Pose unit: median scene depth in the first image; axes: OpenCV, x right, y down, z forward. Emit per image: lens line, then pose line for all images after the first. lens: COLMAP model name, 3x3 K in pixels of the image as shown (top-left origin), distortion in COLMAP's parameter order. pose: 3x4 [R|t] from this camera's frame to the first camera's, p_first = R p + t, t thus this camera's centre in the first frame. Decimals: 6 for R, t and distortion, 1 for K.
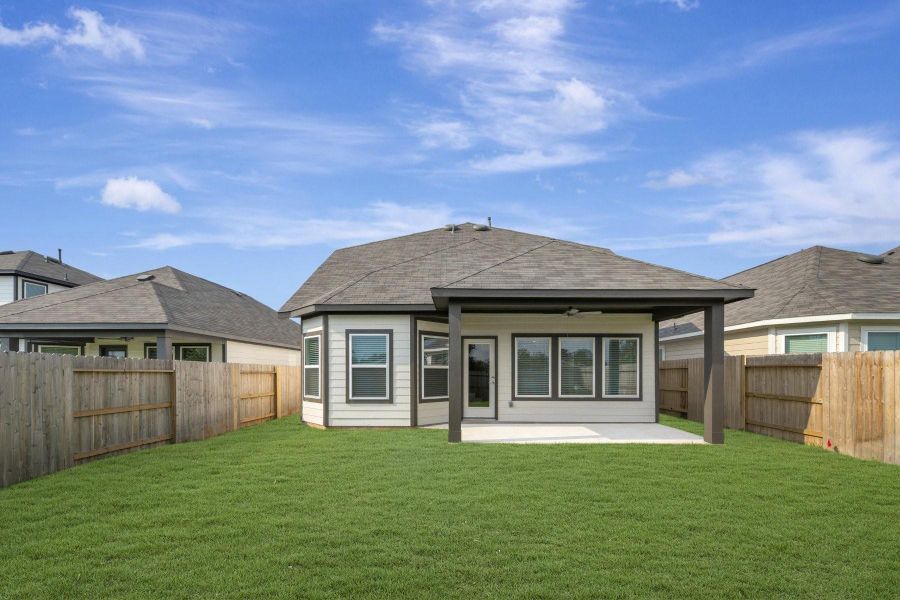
lens RADIAL K [[387.1, 0, 448.4], [0, 387.1, 371.2], [0, 0, 1]] dist [0.000198, -0.000215]
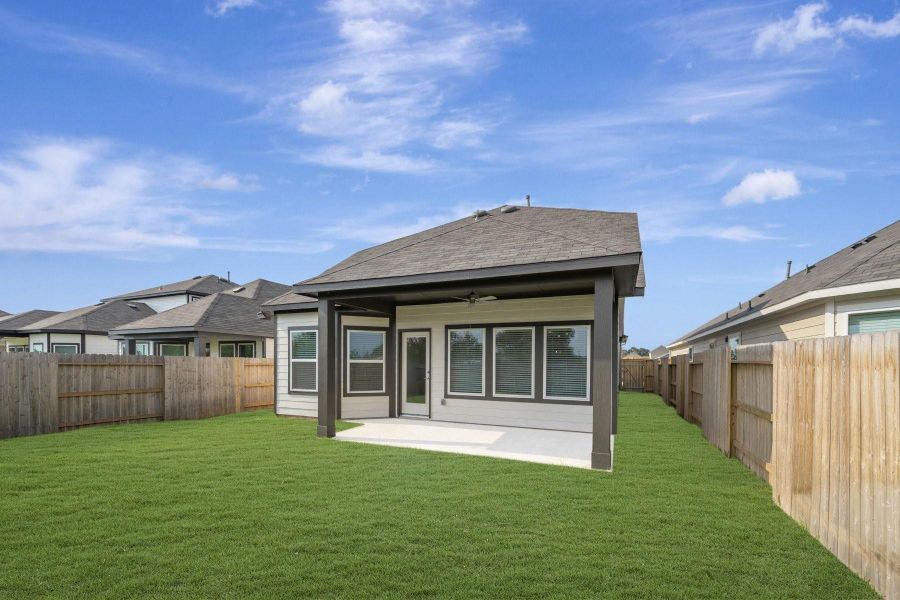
lens RADIAL K [[385.5, 0, 447.9], [0, 385.5, 364.1], [0, 0, 1]] dist [-0.001246, -0.000075]
pose [[0.915494, 0.006944, -0.402272, 0.590891], [-0.005161, 0.999971, 0.005517, -0.010829], [0.402299, -0.002975, 0.915504, 0.180909]]
